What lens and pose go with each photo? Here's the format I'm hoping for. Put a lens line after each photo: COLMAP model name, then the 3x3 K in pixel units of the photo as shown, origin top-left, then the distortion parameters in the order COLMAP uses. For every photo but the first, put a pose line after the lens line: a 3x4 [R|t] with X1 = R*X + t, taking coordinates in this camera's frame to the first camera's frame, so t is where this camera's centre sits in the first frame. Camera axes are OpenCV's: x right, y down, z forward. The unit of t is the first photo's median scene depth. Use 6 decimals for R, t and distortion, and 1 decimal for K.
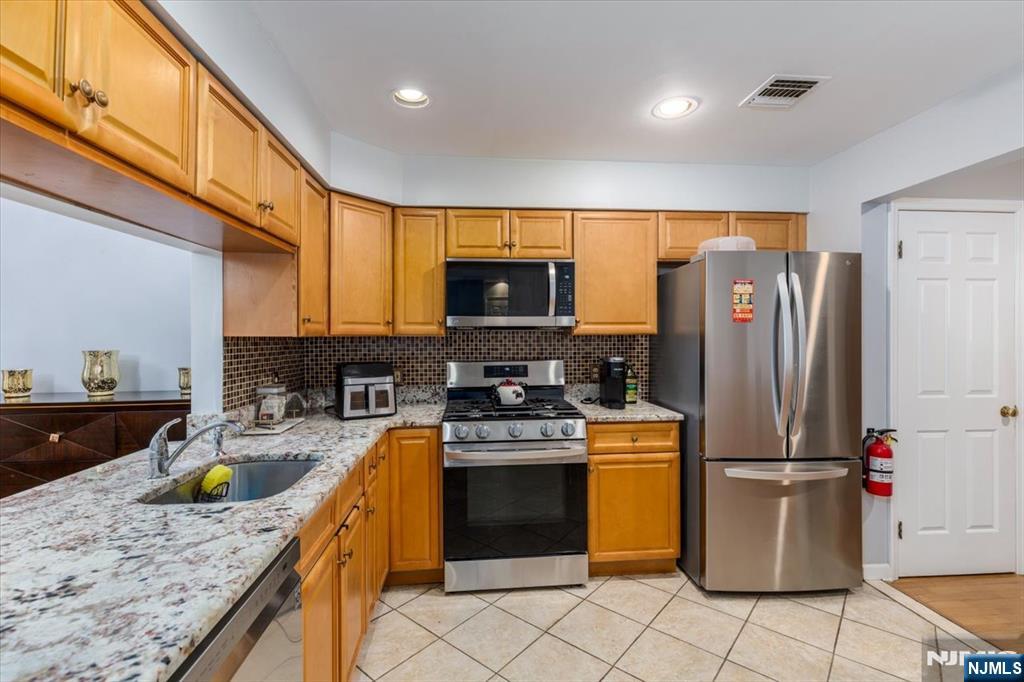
lens RADIAL K [[464.2, 0, 512.8], [0, 464.2, 342.8], [0, 0, 1]] dist [0.005150, 0.000334]
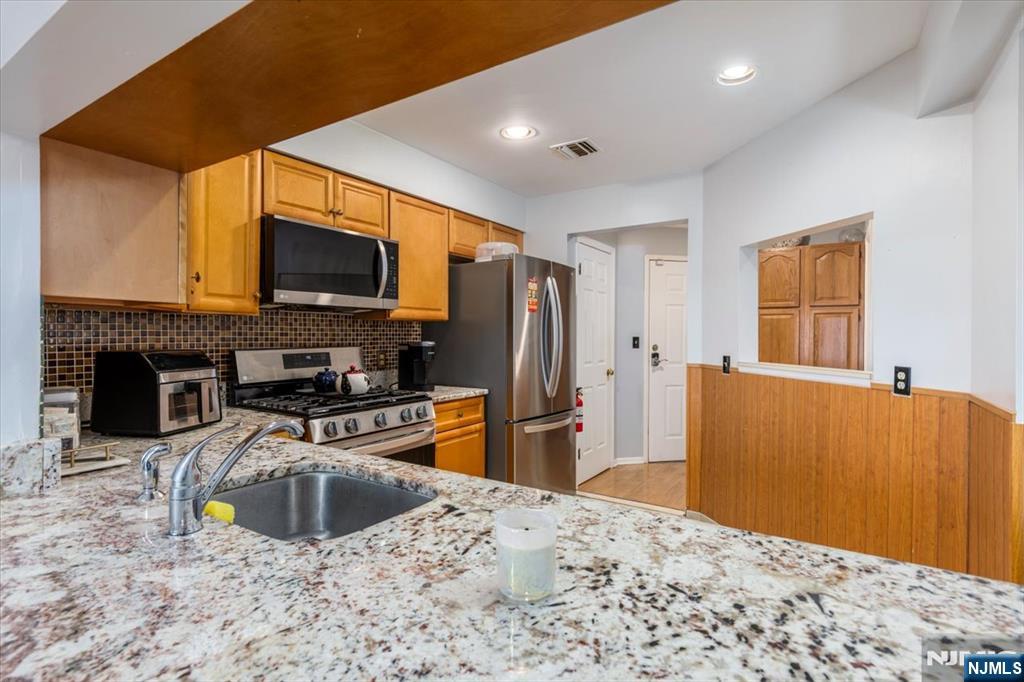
lens RADIAL K [[499.6, 0, 512.0], [0, 499.6, 341.0], [0, 0, 1]] dist [0.002635, 0.000082]
pose [[0.615776, -0.003197, 0.787915, -0.593907], [0.003968, 0.999992, 0.000956, 0.032506], [-0.787912, 0.002537, 0.615783, 0.180263]]
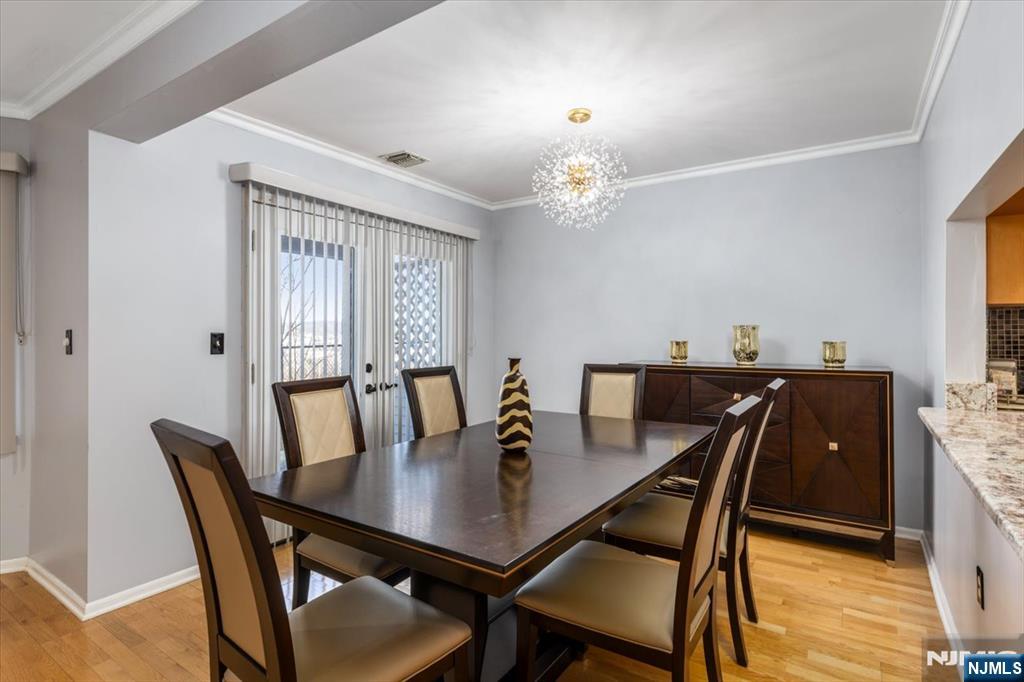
lens RADIAL K [[516.8, 0, 512.4], [0, 516.8, 331.1], [0, 0, 1]] dist [-0.001354, -0.000373]
pose [[0.780597, 0.001358, -0.625034, -0.577922], [-0.009632, 0.999905, -0.009856, 0.050865], [0.624961, 0.013714, 0.780536, -0.363903]]
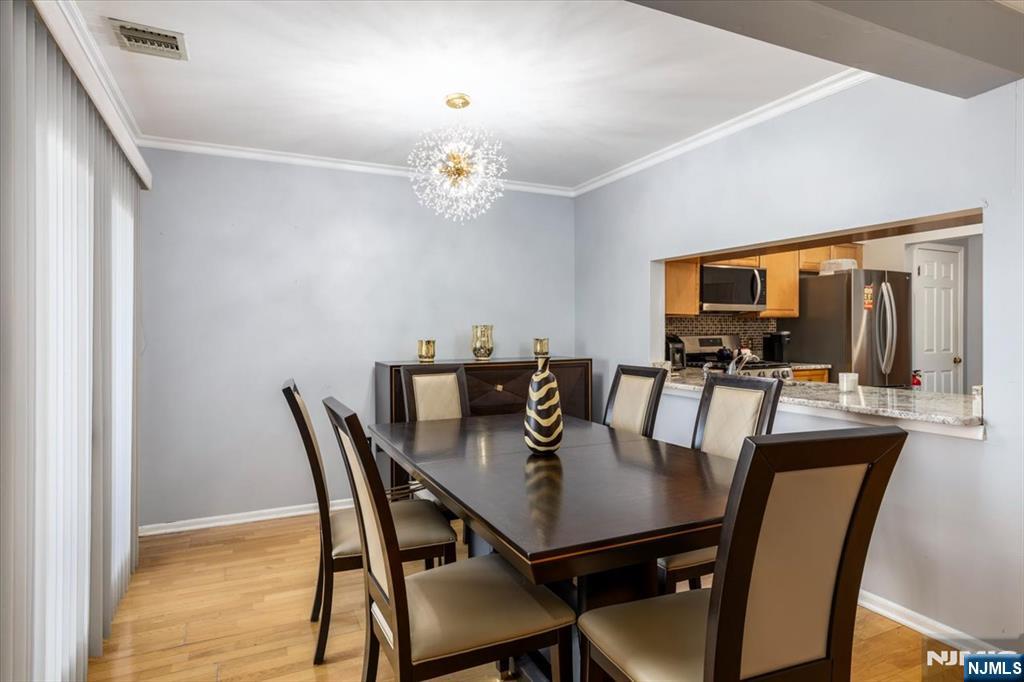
lens RADIAL K [[564.5, 0, 507.7], [0, 564.5, 335.8], [0, 0, 1]] dist [0.004860, 0.000097]
pose [[0.939124, -0.001356, 0.343576, -1.440245], [0.003504, 0.999978, -0.005632, 0.057878], [-0.343561, 0.006493, 0.939108, -0.515002]]
